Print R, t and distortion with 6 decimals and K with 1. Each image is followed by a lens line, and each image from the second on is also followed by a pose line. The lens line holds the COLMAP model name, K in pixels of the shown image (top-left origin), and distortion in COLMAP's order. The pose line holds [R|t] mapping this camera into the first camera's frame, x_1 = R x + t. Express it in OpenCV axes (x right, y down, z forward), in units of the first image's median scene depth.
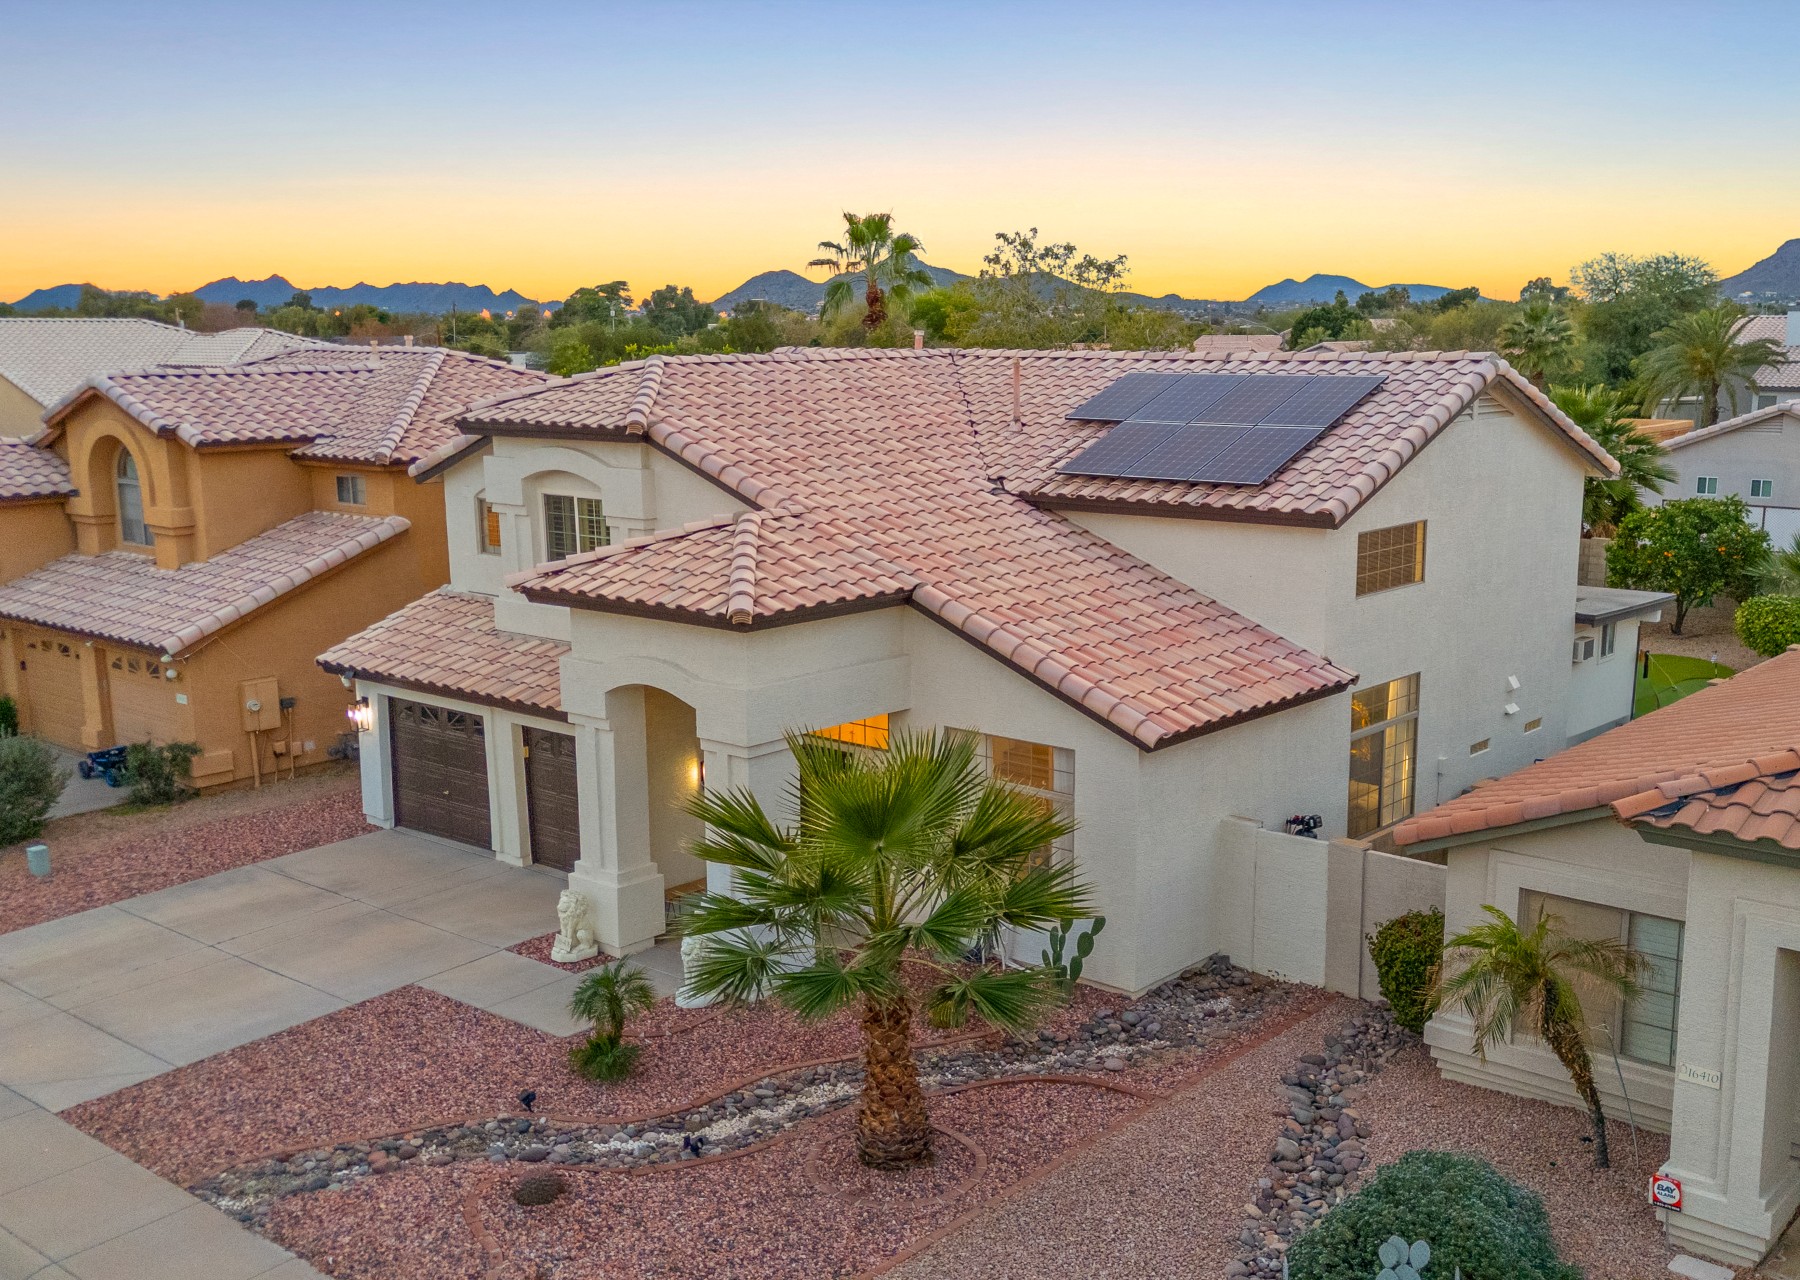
lens RADIAL K [[1602.2, 0, 906.1], [0, 1602.2, 636.3], [0, 0, 1]] dist [0.032692, -0.004852]
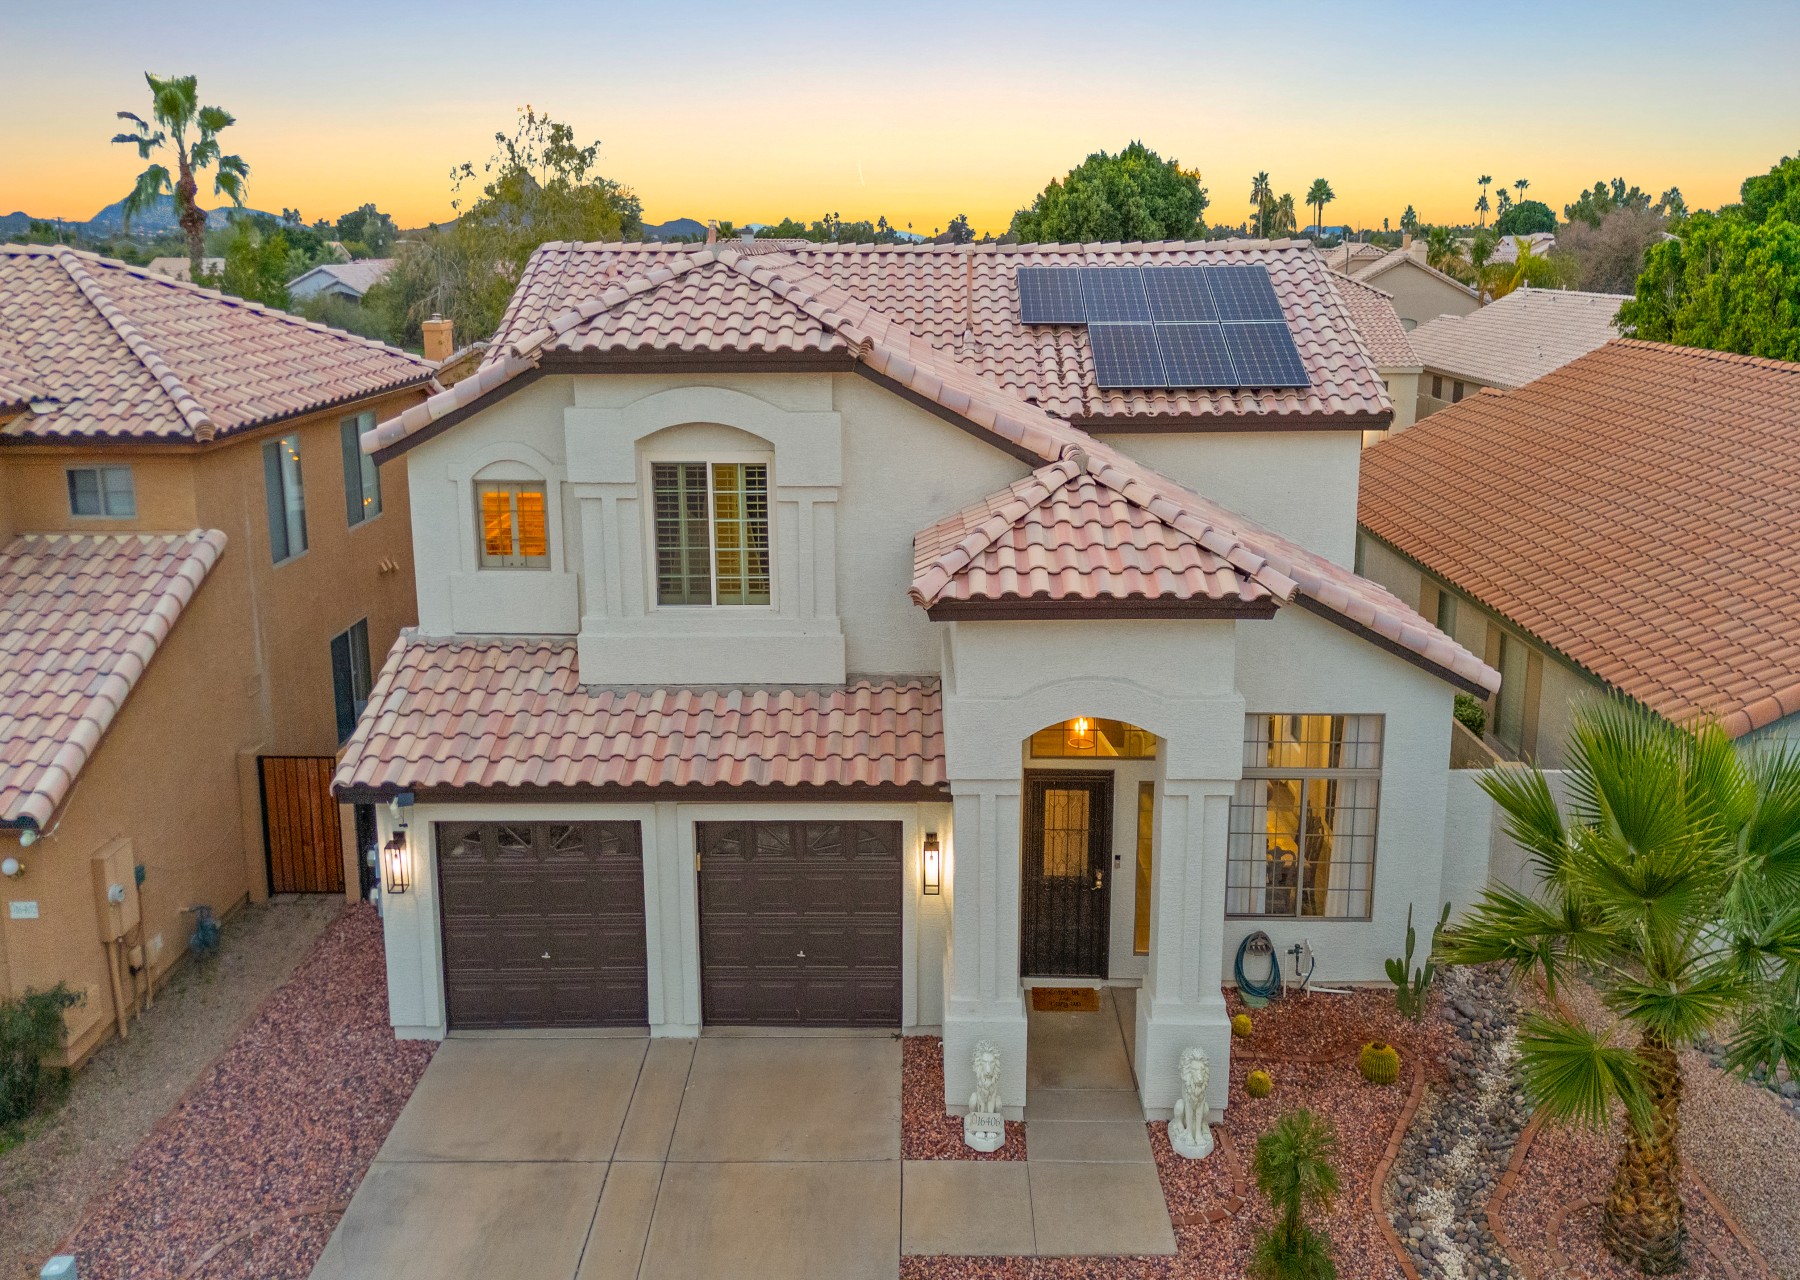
lens RADIAL K [[1704.8, 0, 902.8], [0, 1704.8, 626.0], [0, 0, 1]] dist [0.049613, 0.000000]
pose [[0.803598, -0.136912, 0.579211, -0.544734], [0.122079, 0.990407, 0.064736, -0.055103], [-0.582518, 0.018688, 0.812603, 0.382666]]
